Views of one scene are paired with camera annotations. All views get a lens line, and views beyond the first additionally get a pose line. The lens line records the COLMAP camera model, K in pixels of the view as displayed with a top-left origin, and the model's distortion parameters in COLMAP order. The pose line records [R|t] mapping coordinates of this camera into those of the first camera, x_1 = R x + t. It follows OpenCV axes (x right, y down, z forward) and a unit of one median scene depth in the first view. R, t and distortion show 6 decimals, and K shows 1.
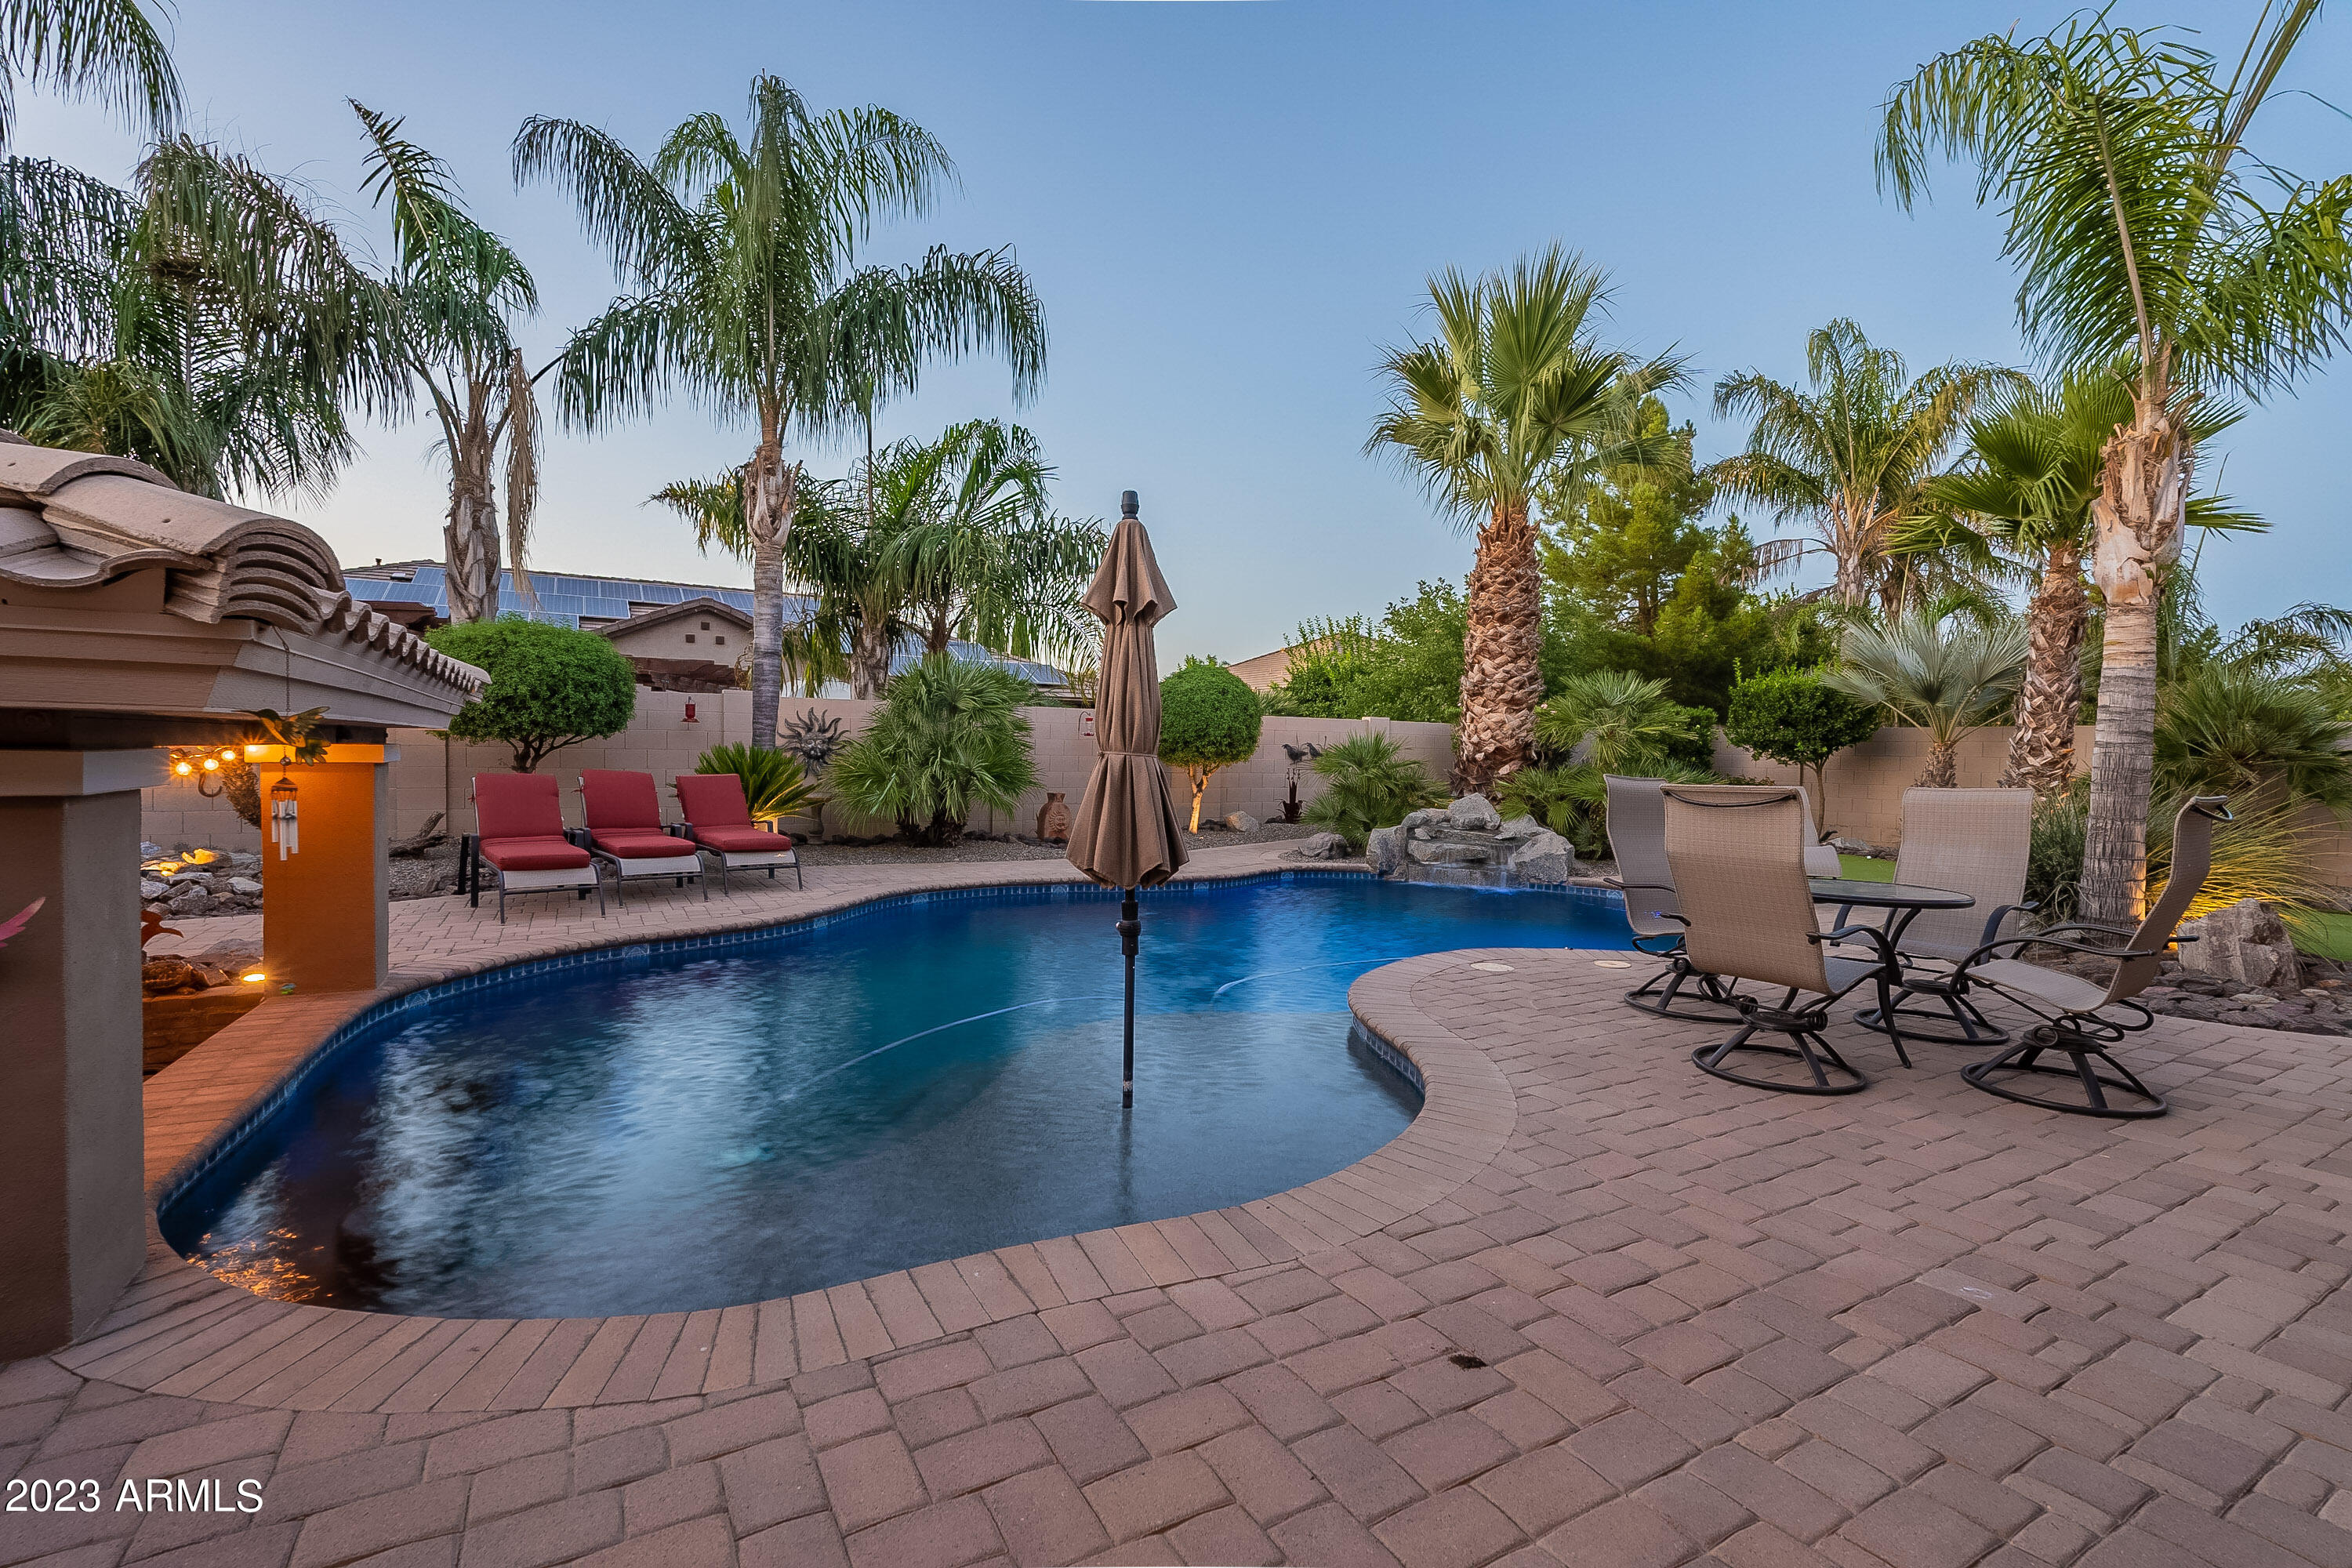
lens RADIAL K [[1051.0, 0, 1180.3], [0, 1051.0, 770.1], [0, 0, 1]] dist [-0.002825, 0.000042]
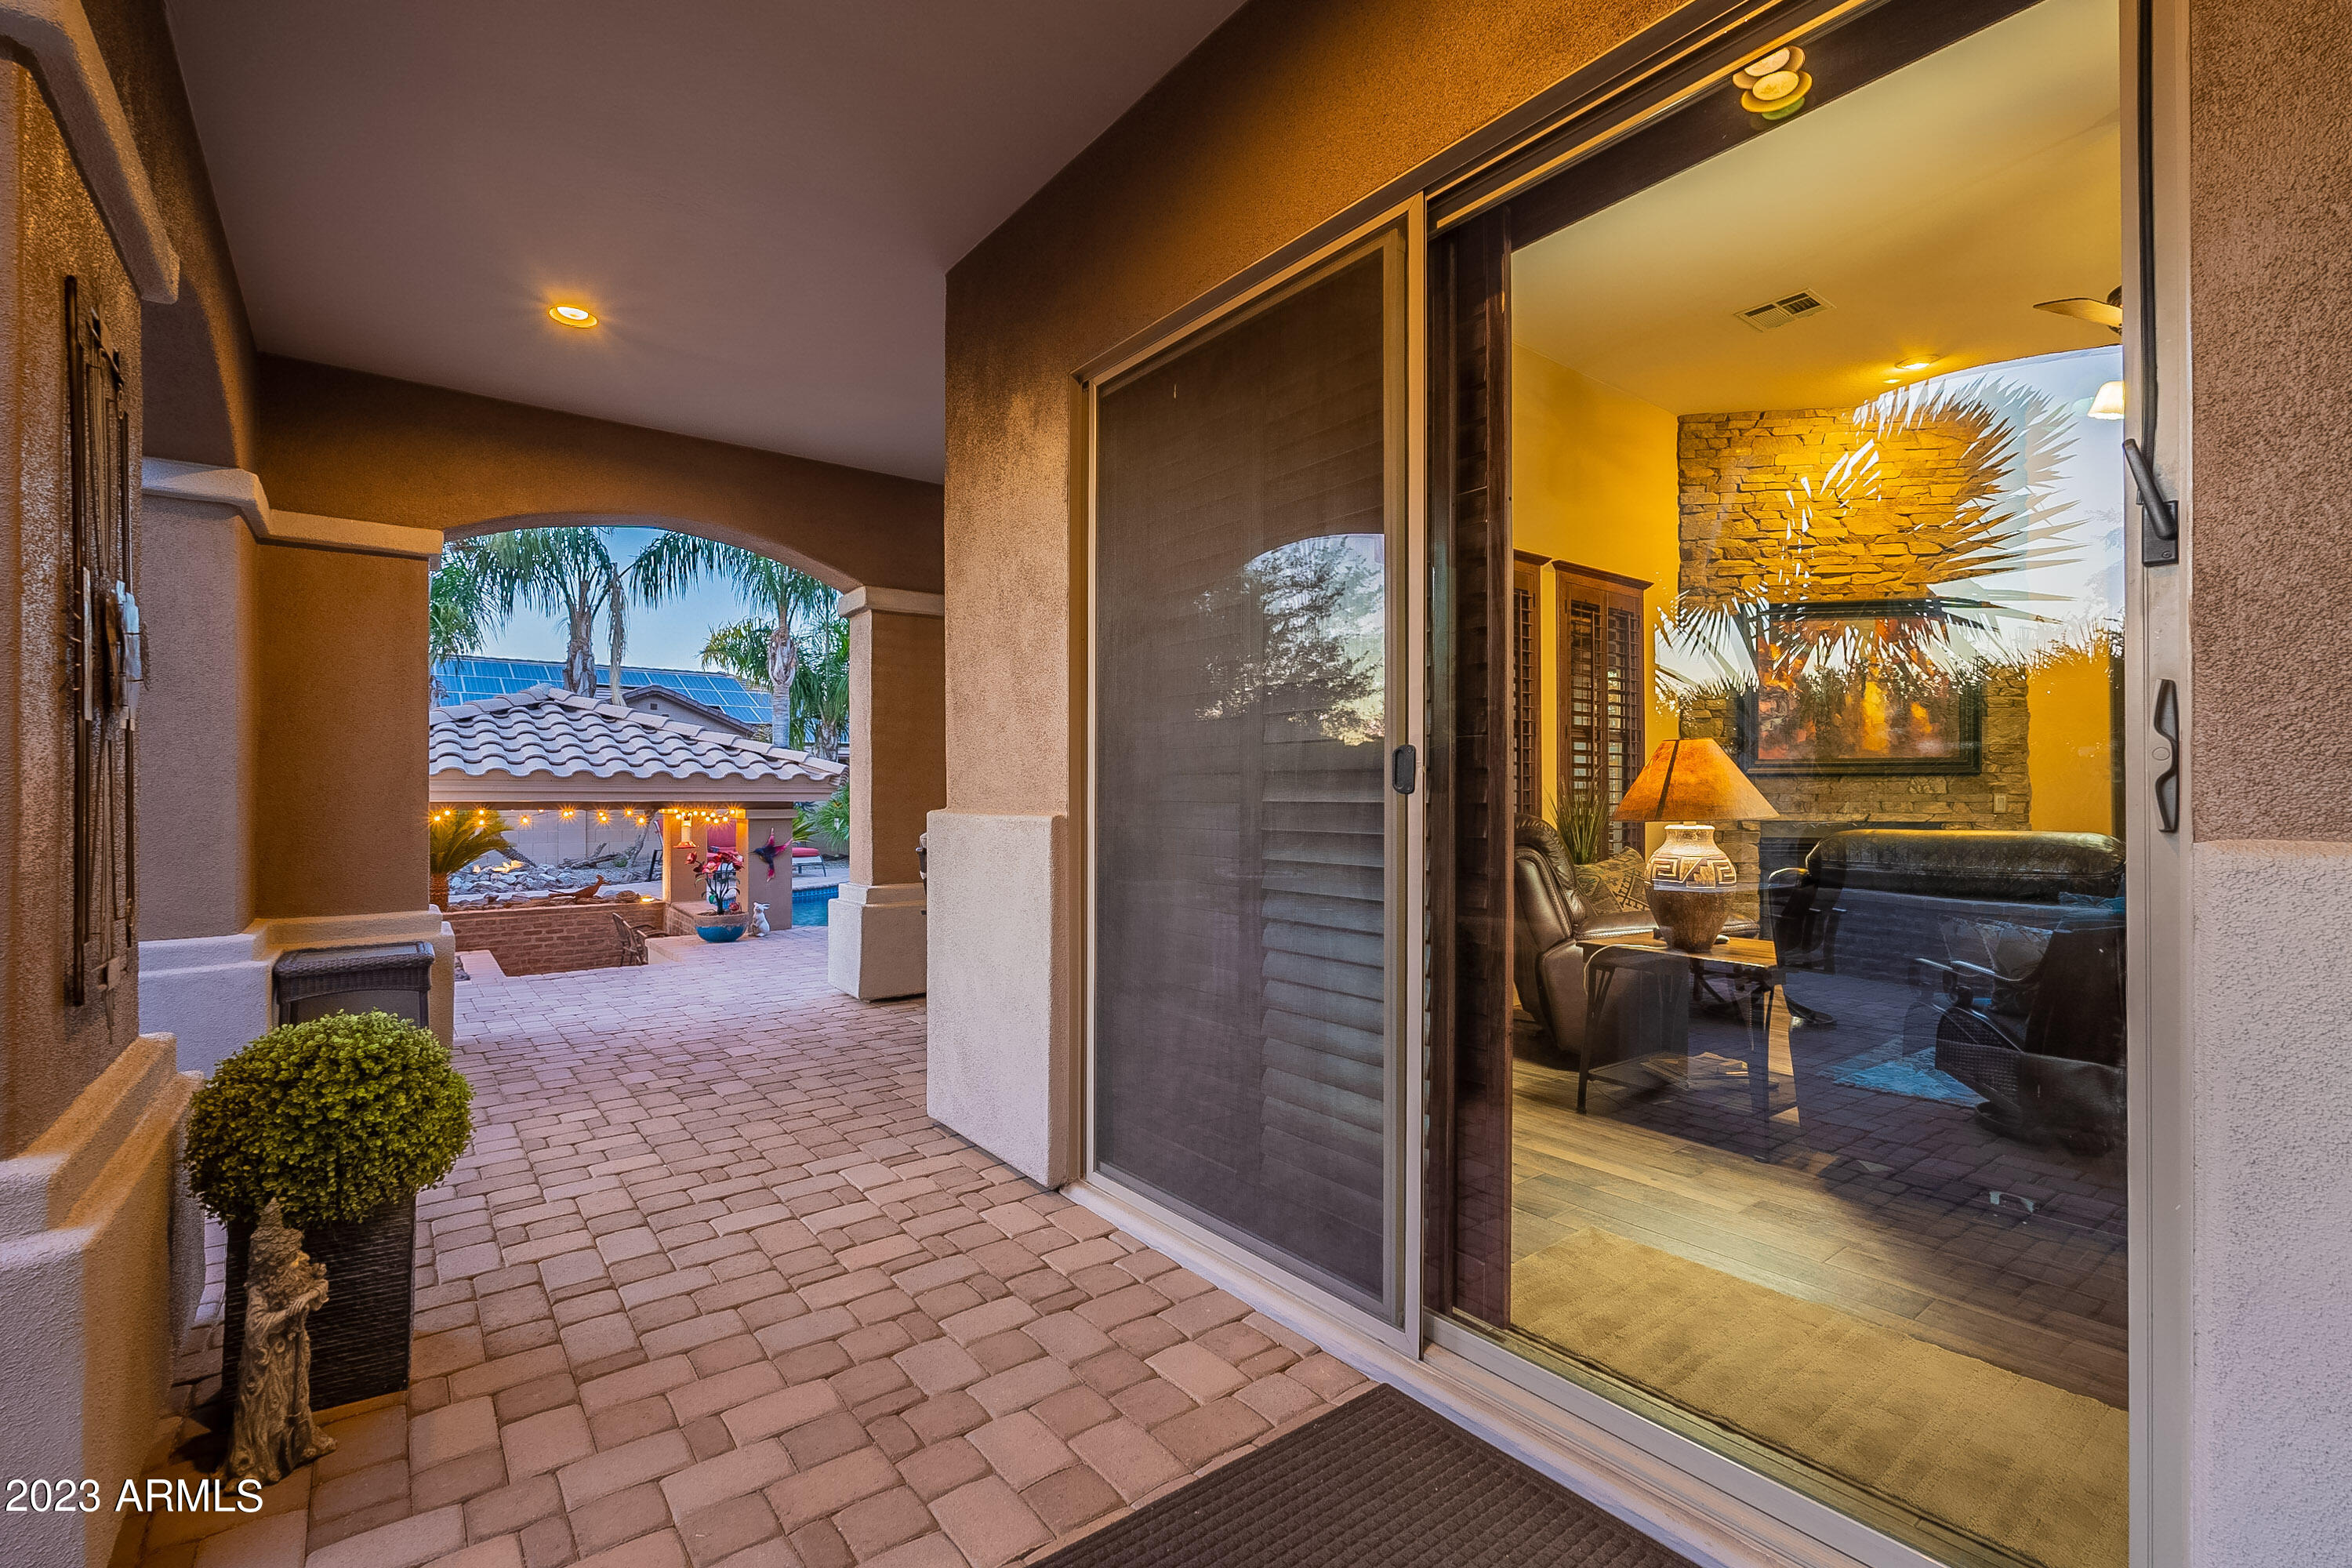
lens RADIAL K [[1051.0, 0, 1178.9], [0, 1051.0, 775.4], [0, 0, 1]] dist [-0.002825, 0.000042]
pose [[0.989644, -0.015399, 0.142712, 0.004177], [0.020265, 0.999260, -0.032704, 0.004069], [-0.142103, 0.035258, 0.989224, -0.735902]]
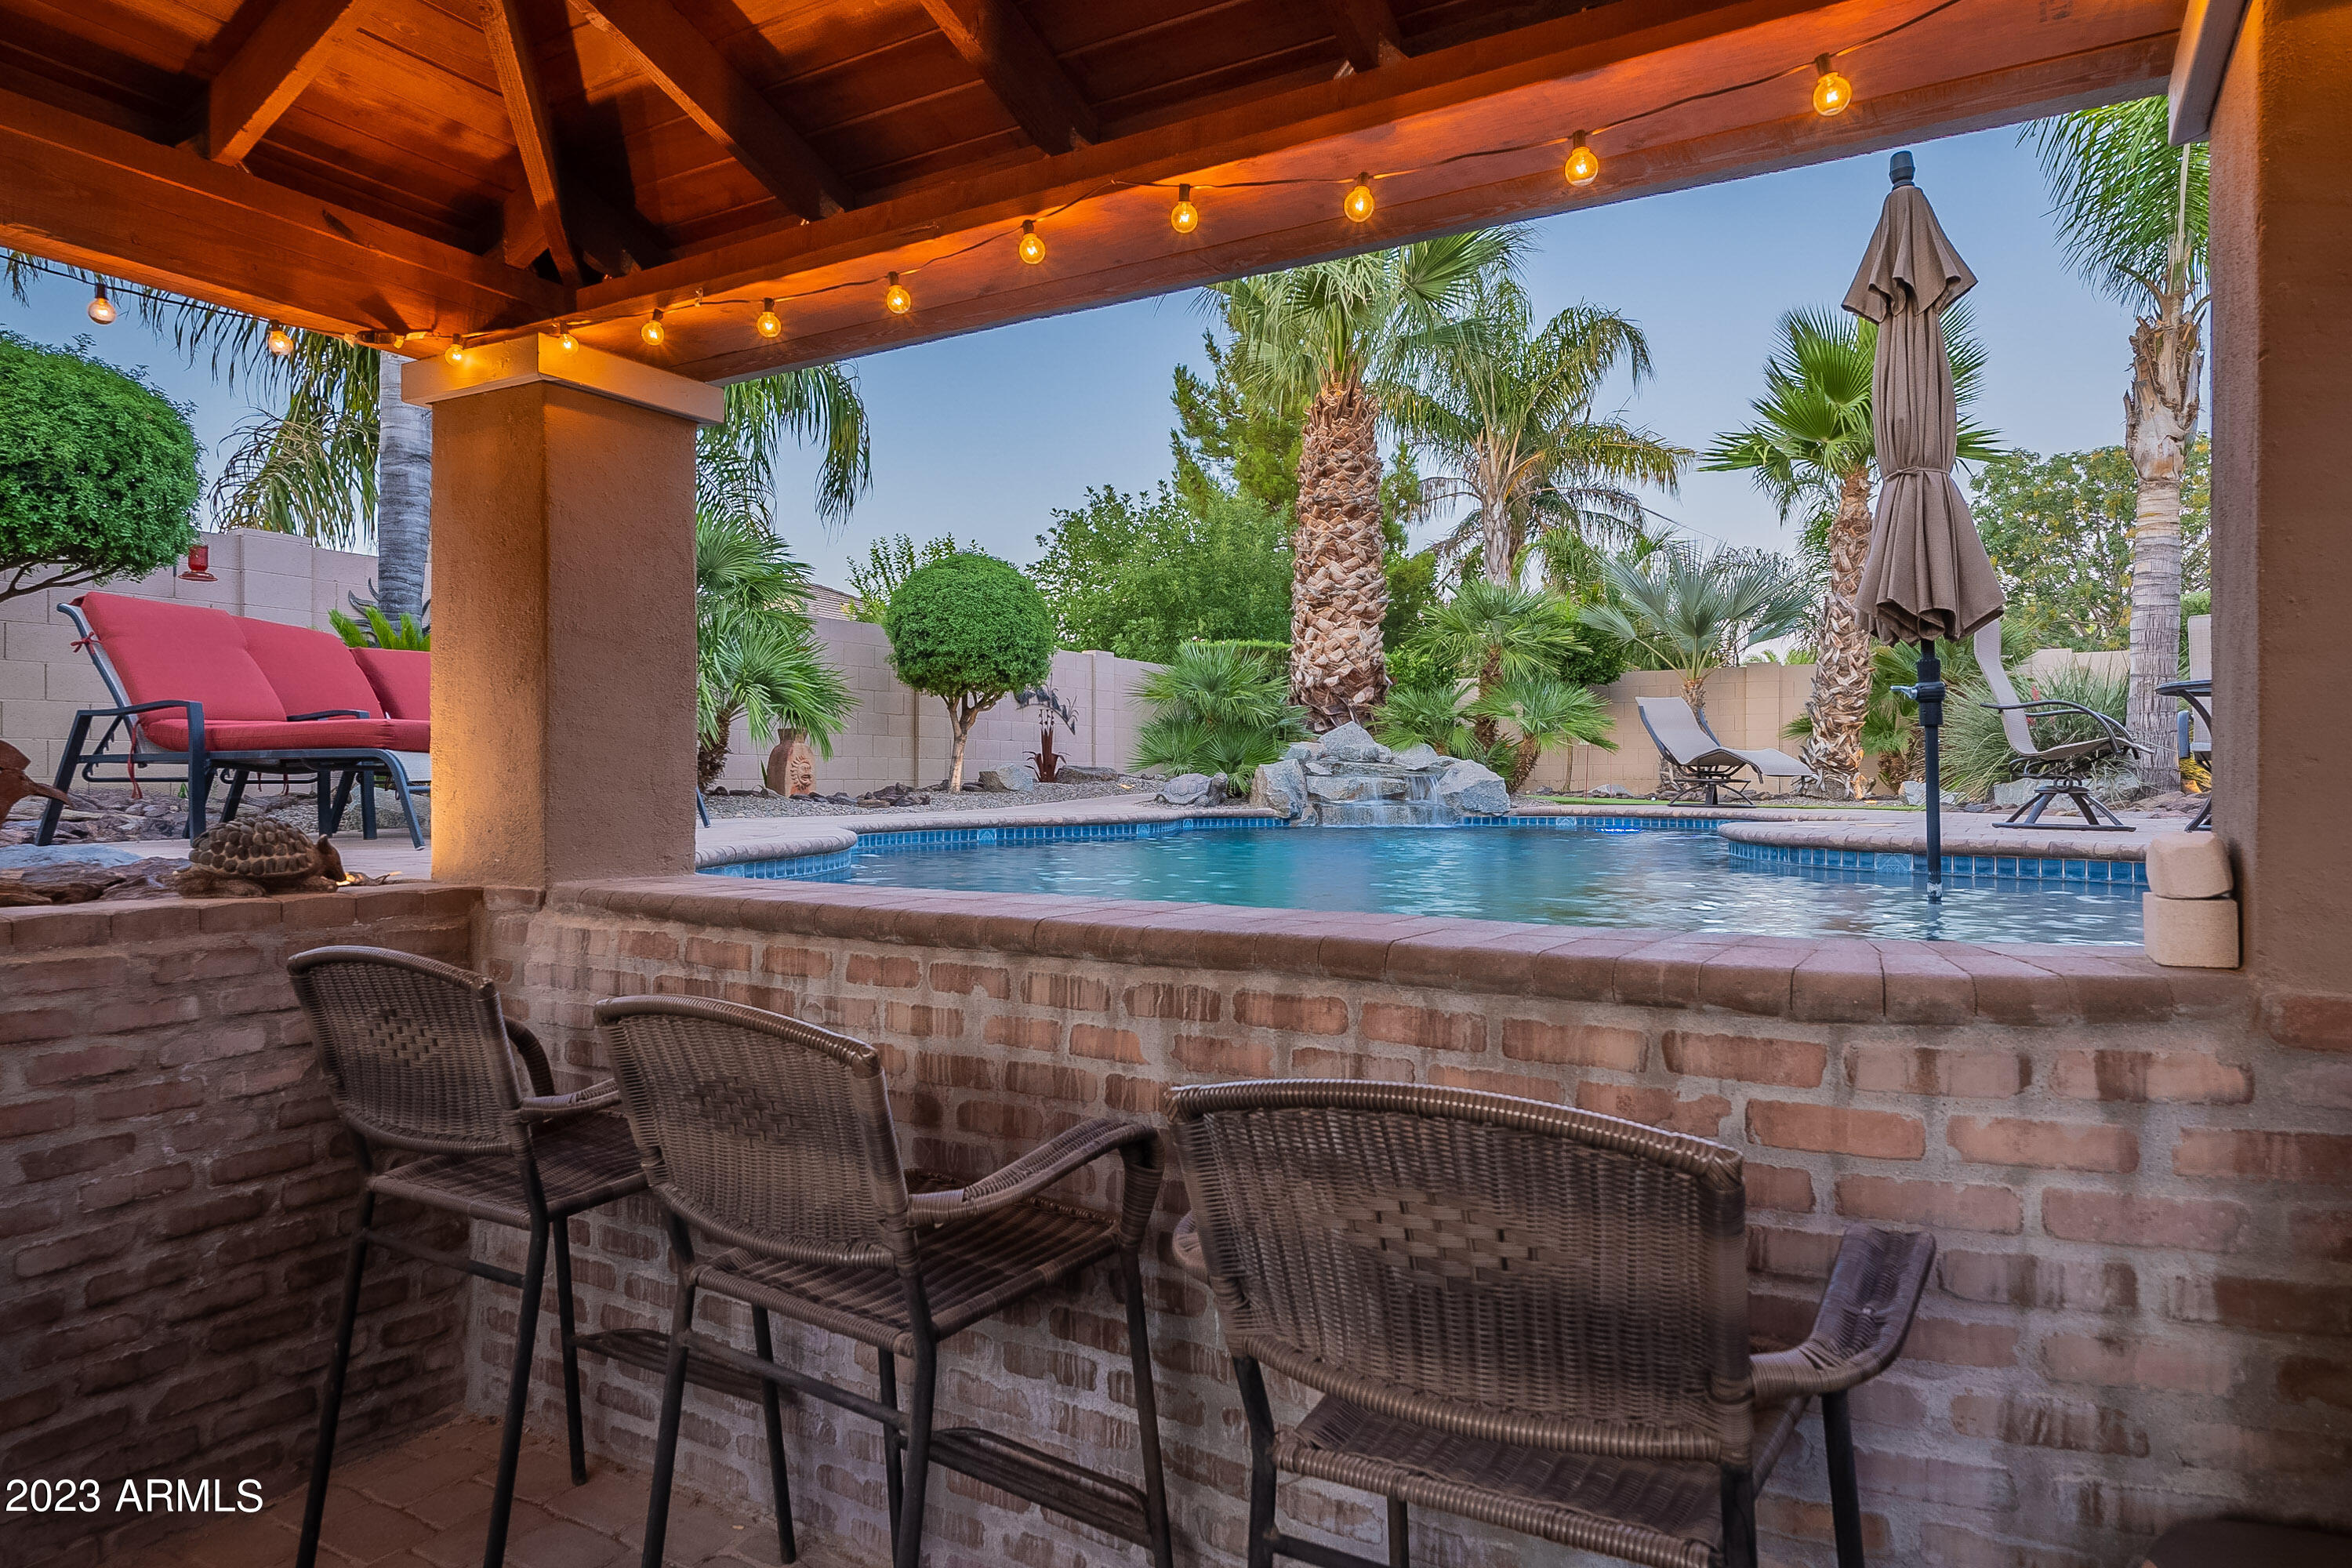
lens RADIAL K [[1423.2, 0, 1193.0], [0, 1423.2, 771.2], [0, 0, 1]] dist [0.000153, 0.001473]
pose [[0.865476, -0.017109, 0.500659, -0.386837], [0.028297, 0.999491, -0.014761, 0.075347], [-0.500151, 0.026942, 0.865519, 0.122836]]
